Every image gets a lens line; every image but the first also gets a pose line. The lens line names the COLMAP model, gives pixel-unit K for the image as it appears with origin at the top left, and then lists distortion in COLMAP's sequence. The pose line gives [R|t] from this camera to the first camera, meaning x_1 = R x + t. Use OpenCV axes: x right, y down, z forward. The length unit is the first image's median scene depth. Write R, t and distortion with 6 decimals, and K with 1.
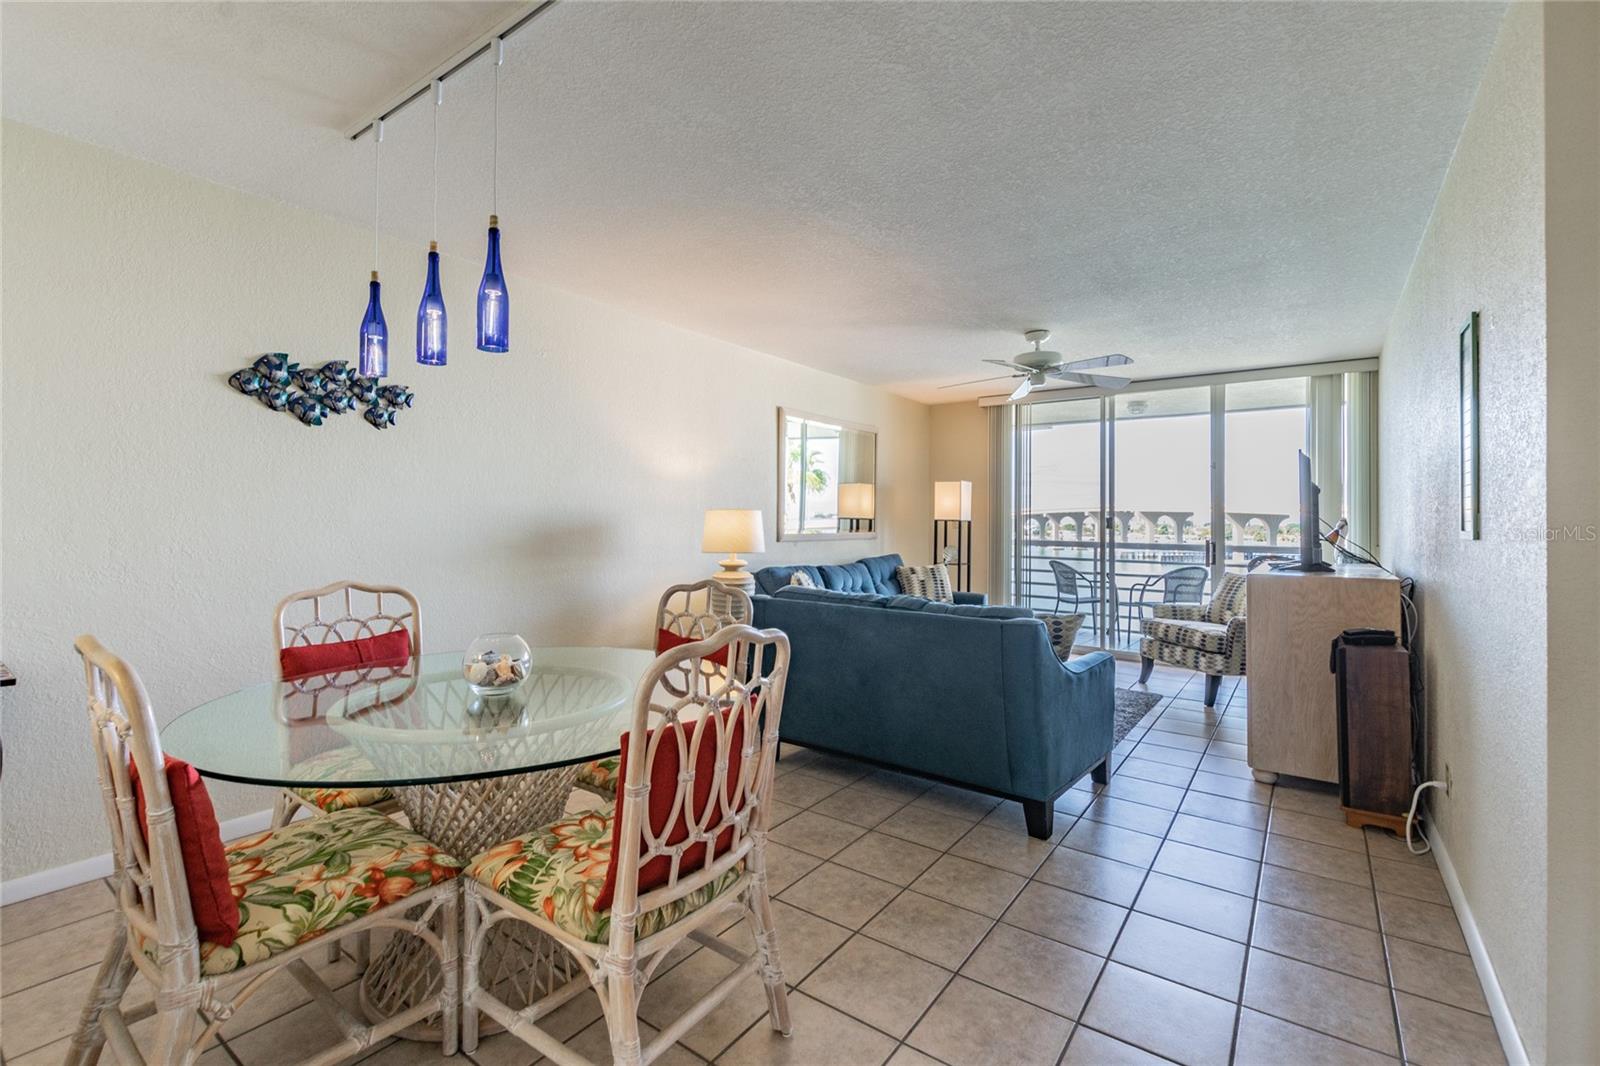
lens RADIAL K [[699.2, 0, 806.1], [0, 699.2, 510.6], [0, 0, 1]] dist [0.000238, -0.000253]
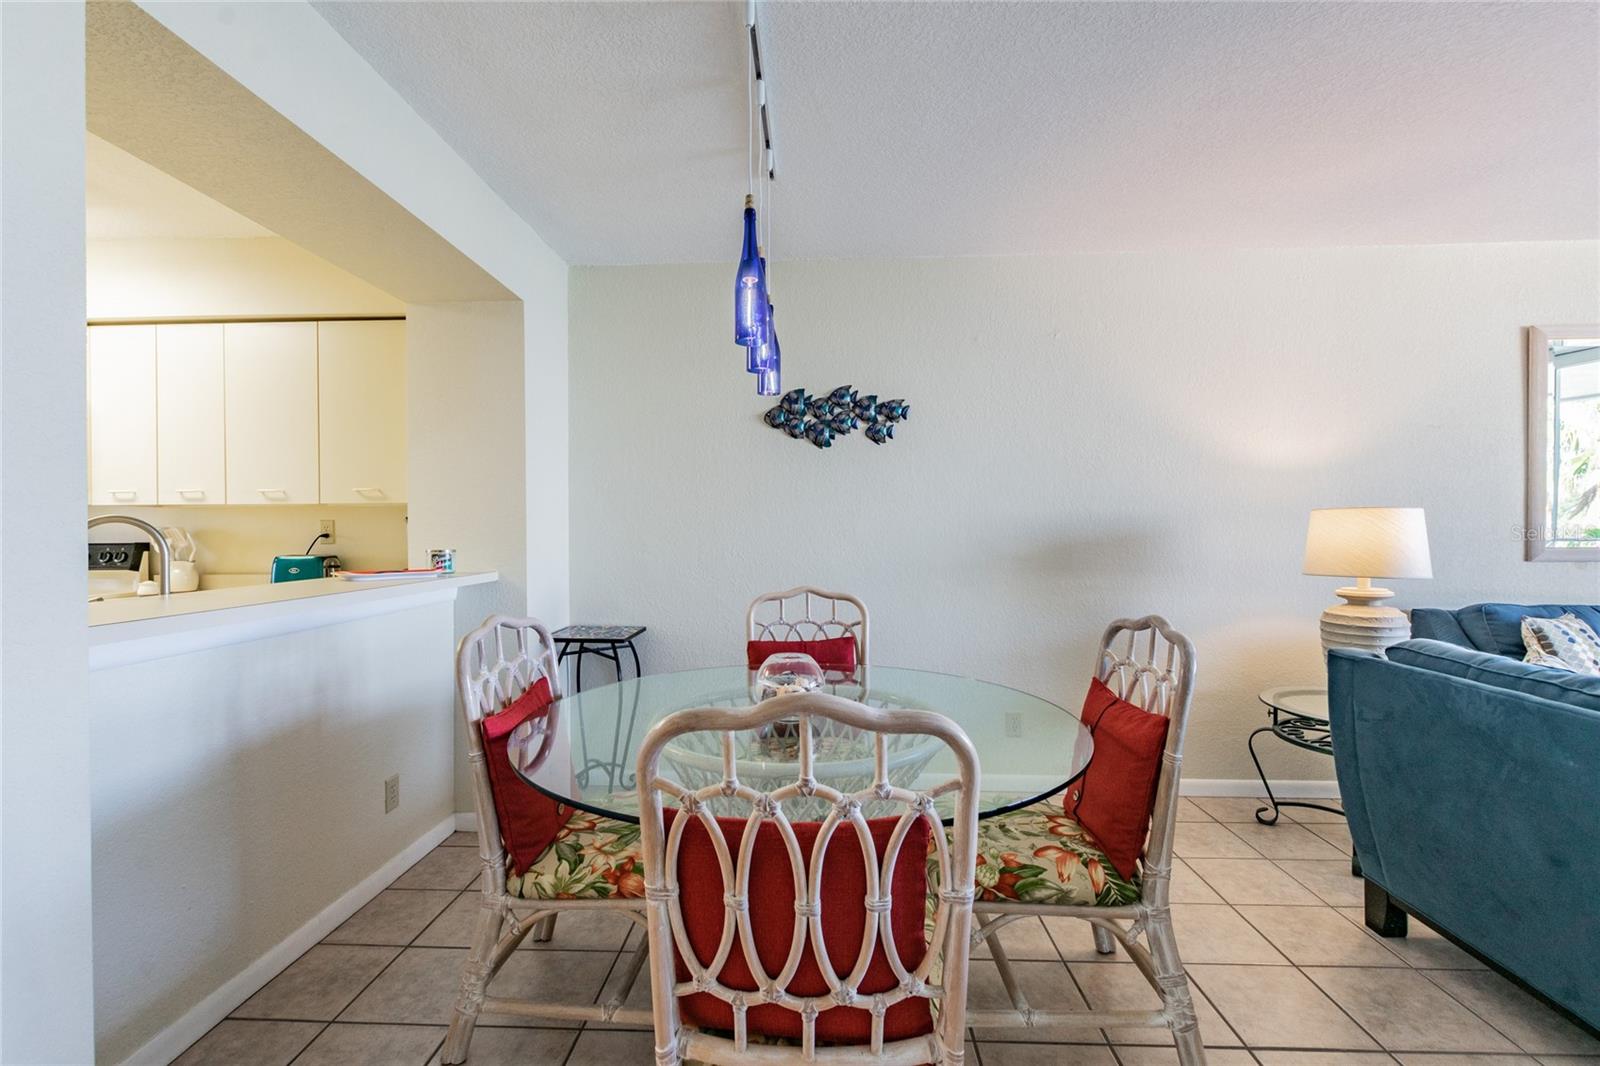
lens RADIAL K [[697.9, 0, 787.7], [0, 697.9, 534.5], [0, 0, 1]] dist [0.000778, -0.000189]
pose [[0.546543, -0.004679, -0.837418, 0.189203], [0.021576, 0.999731, 0.008496, 0.007489], [0.837153, -0.022711, 0.546497, 0.296161]]
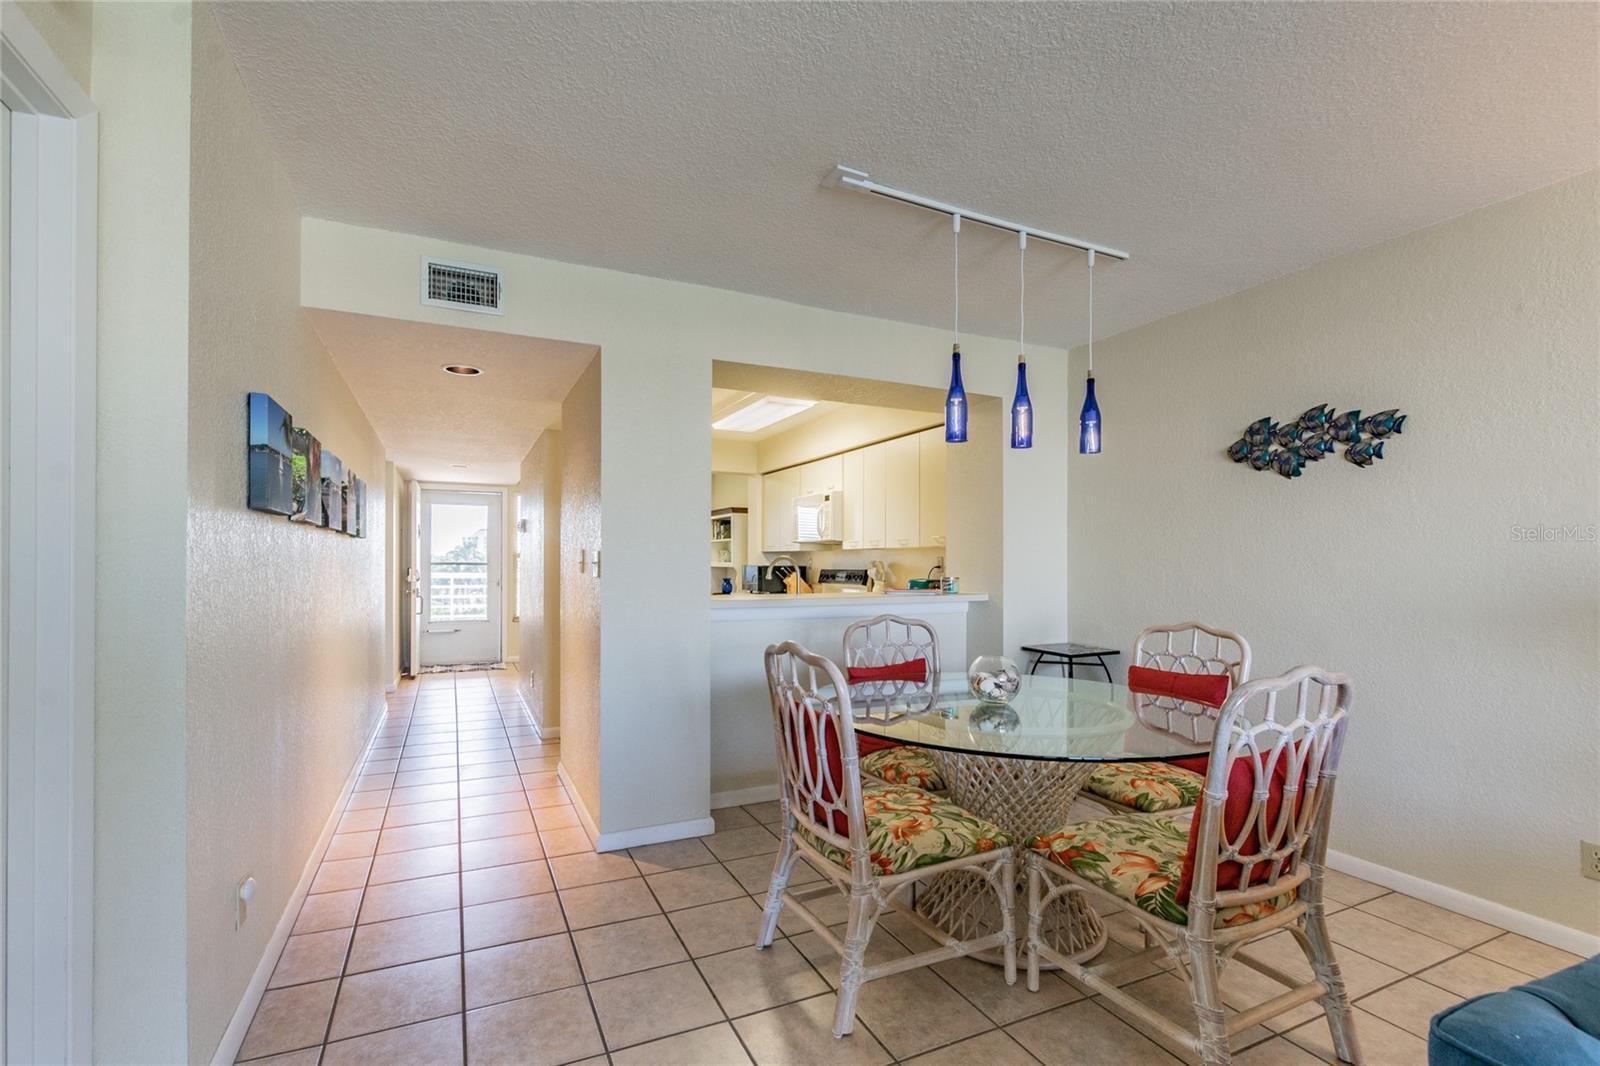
lens RADIAL K [[703.8, 0, 798.8], [0, 703.8, 557.5], [0, 0, 1]] dist [0.000971, 0.000132]
pose [[-0.468696, -0.015980, -0.883215, 0.505475], [0.005735, 0.999760, -0.021132, 0.013586], [0.883341, -0.014970, -0.468492, 0.757782]]
